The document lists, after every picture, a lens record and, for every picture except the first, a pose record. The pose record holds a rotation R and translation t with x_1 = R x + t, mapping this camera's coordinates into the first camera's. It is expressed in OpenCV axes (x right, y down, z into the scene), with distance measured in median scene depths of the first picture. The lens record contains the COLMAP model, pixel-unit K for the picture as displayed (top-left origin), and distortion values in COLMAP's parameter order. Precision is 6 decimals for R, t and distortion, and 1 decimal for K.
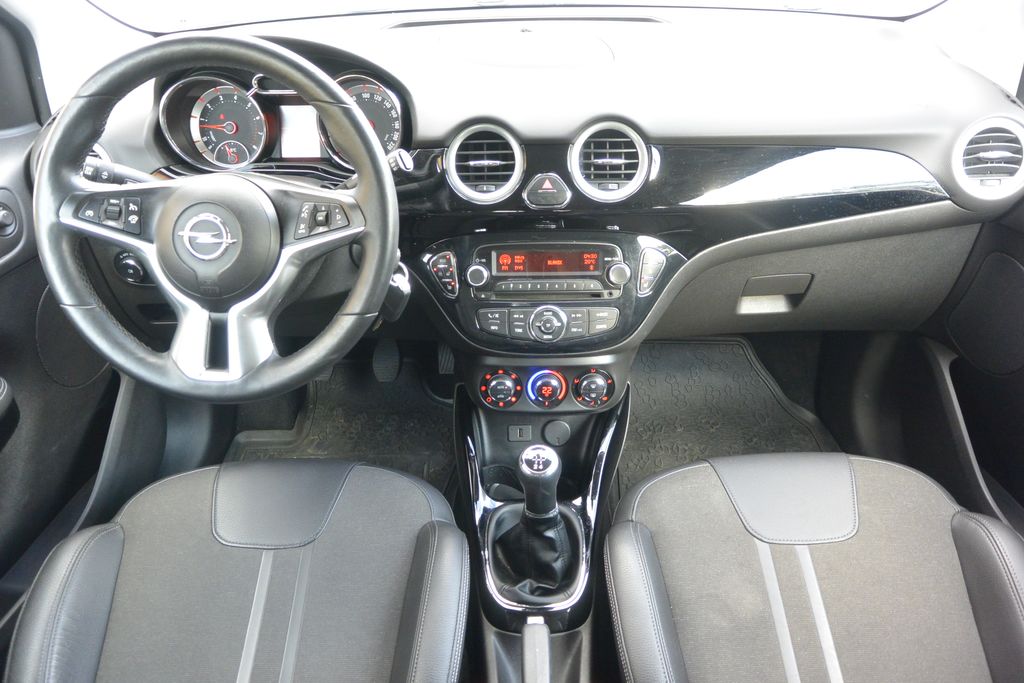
lens RADIAL K [[781.3, 0, 507.8], [0, 781.3, 338.4], [0, 0, 1]] dist [-0.010420, 0.020134]
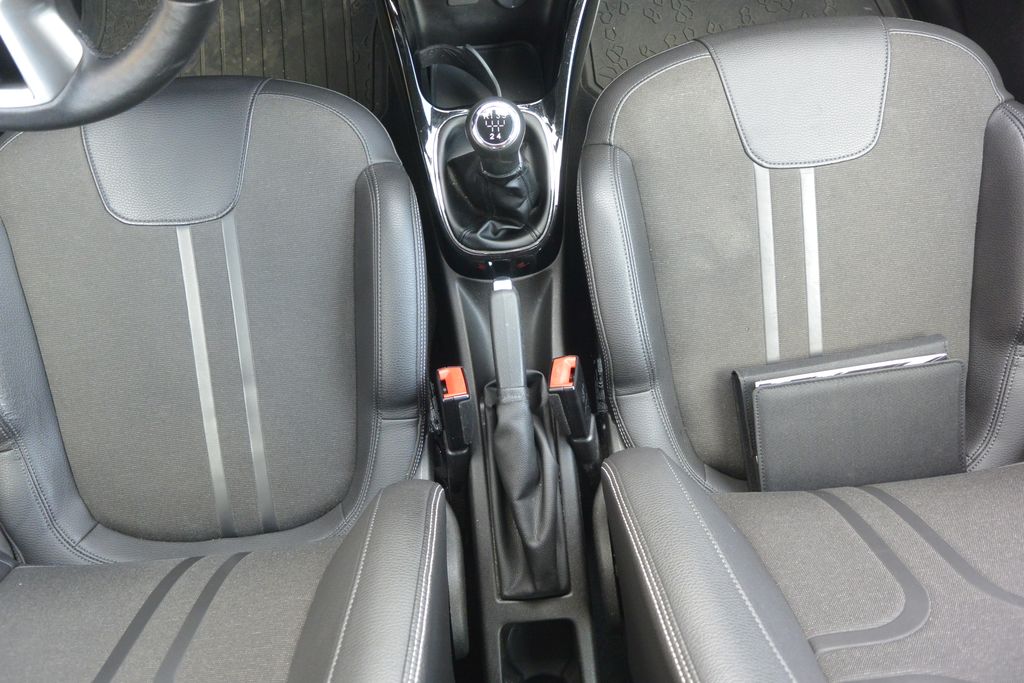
lens RADIAL K [[781.3, 0, 506.1], [0, 781.3, 338.3], [0, 0, 1]] dist [-0.010420, 0.020134]
pose [[0.995472, -0.092682, 0.021097, 0.012919], [0.050055, 0.699826, 0.712558, -0.218660], [-0.080805, -0.708276, 0.701296, 0.282818]]
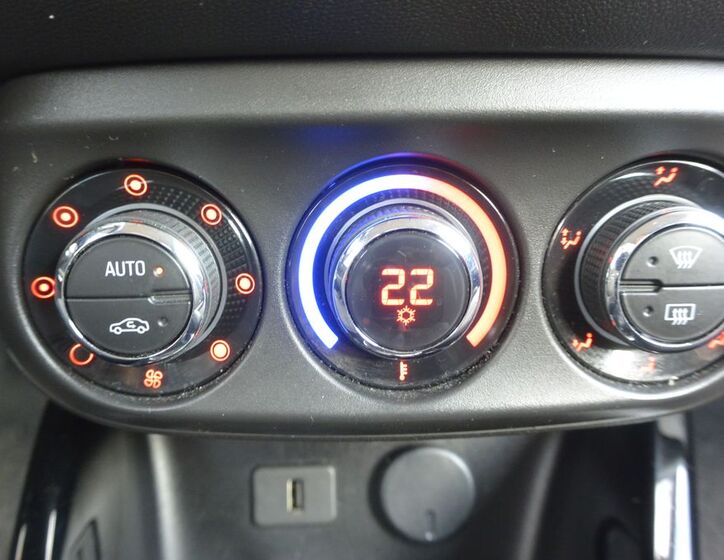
lens RADIAL K [[640.1, 0, 361.3], [0, 640.1, 277.3], [0, 0, 1]] dist [-0.021551, 0.052906]
pose [[0.999080, -0.008151, 0.042101, 0.036874], [0.013032, 0.993047, -0.116996, 0.085814], [-0.040855, 0.117437, 0.992240, 0.923826]]
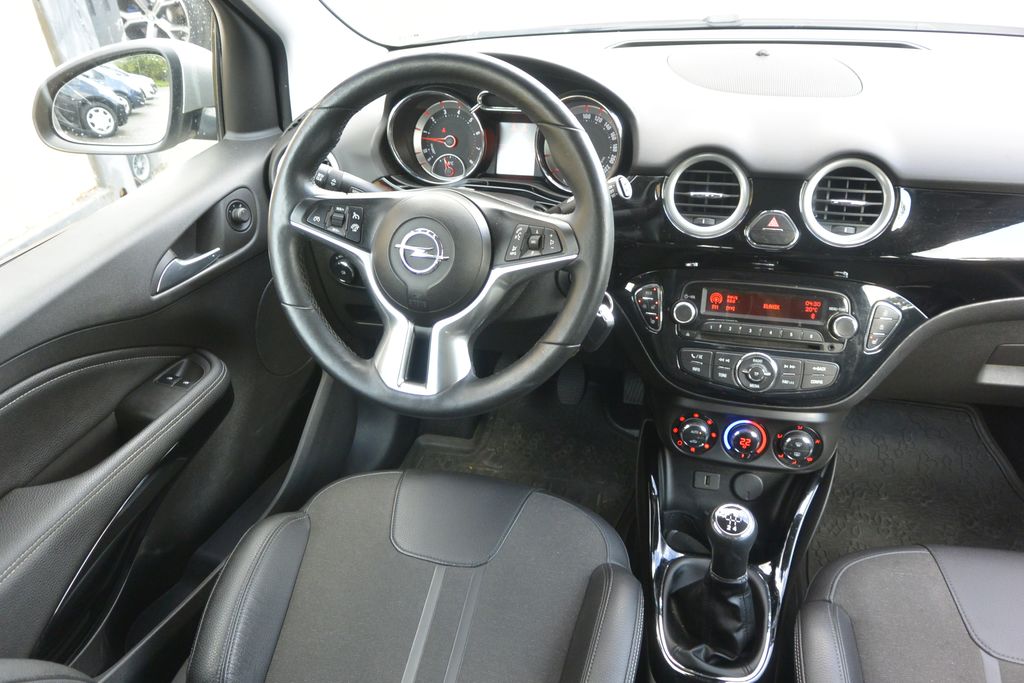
lens RADIAL K [[781.3, 0, 506.9], [0, 781.3, 338.3], [0, 0, 1]] dist [-0.010420, 0.020134]
pose [[0.969111, 0.108911, -0.221273, -0.034502], [-0.112466, 0.993649, -0.003493, -0.021855], [0.219487, 0.028271, 0.975206, 0.036023]]
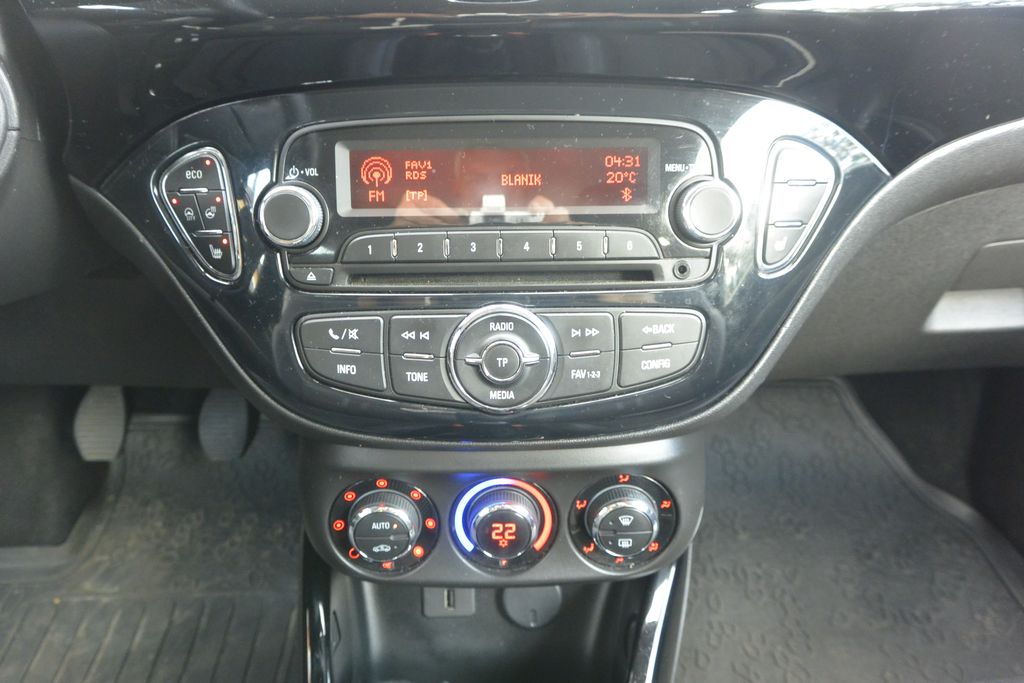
lens RADIAL K [[781.3, 0, 509.3], [0, 781.3, 344.3], [0, 0, 1]] dist [-0.010420, 0.020134]
pose [[0.999425, -0.005000, 0.033550, 0.043362], [0.005989, 0.999549, -0.029429, -0.014228], [-0.033388, 0.029613, 0.999004, 0.661396]]
